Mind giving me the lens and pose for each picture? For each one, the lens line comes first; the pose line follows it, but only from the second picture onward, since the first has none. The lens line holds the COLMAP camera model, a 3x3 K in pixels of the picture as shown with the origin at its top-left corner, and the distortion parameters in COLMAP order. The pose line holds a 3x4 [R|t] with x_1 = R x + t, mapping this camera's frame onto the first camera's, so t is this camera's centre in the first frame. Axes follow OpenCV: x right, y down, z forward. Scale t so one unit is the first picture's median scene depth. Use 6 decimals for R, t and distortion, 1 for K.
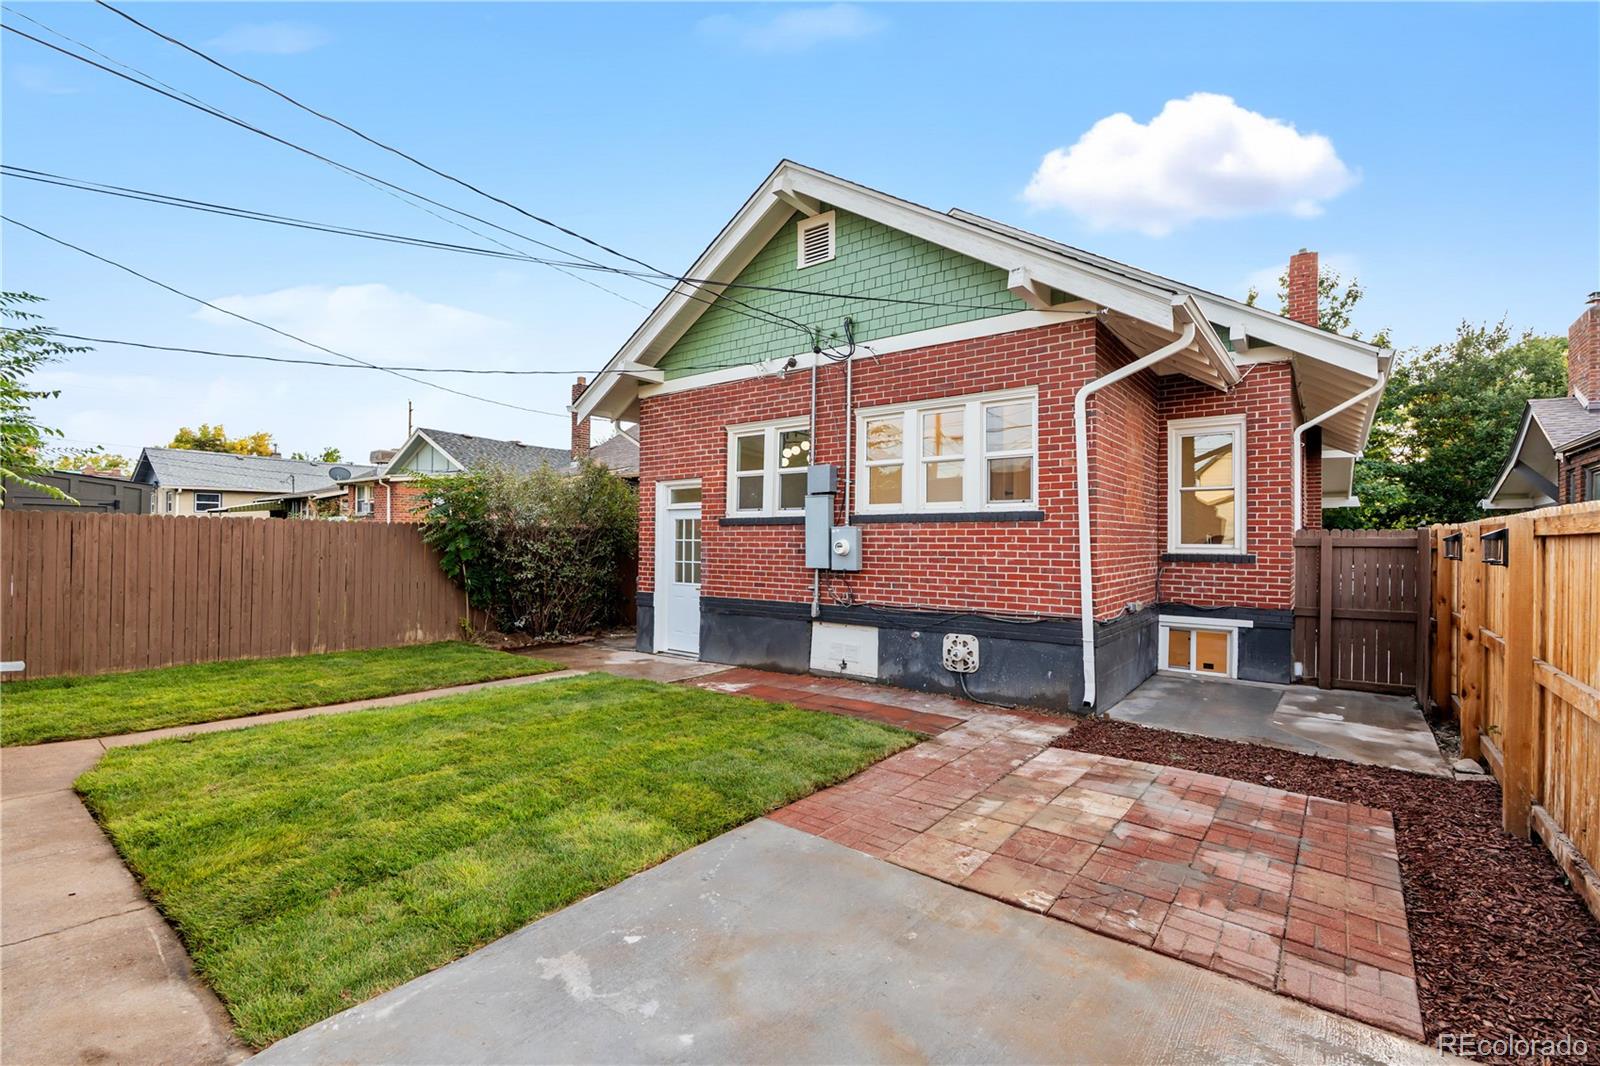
lens RADIAL K [[696.9, 0, 797.3], [0, 696.9, 533.9], [0, 0, 1]] dist [-0.004590, 0.000189]
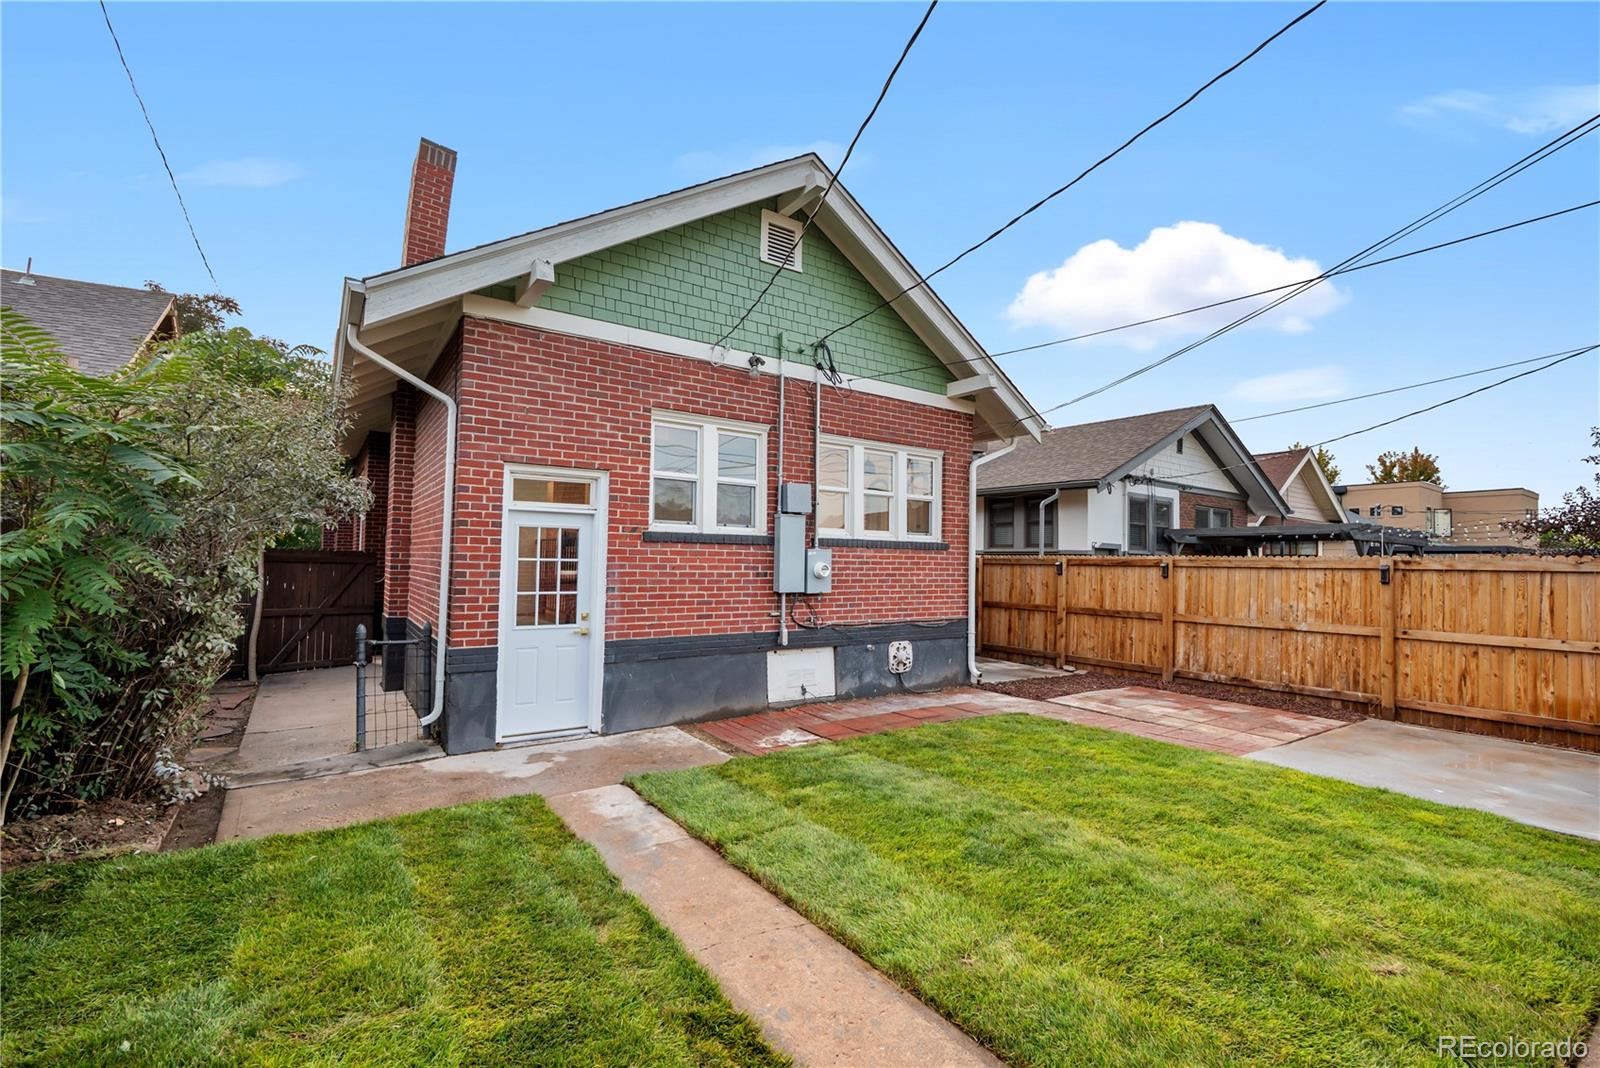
lens RADIAL K [[696.9, 0, 799.4], [0, 696.9, 542.6], [0, 0, 1]] dist [-0.004590, 0.000189]
pose [[0.306594, 0.029217, 0.951392, -0.907011], [-0.020955, 0.999494, -0.023941, 0.004514], [-0.951610, -0.012596, 0.307051, 0.738164]]
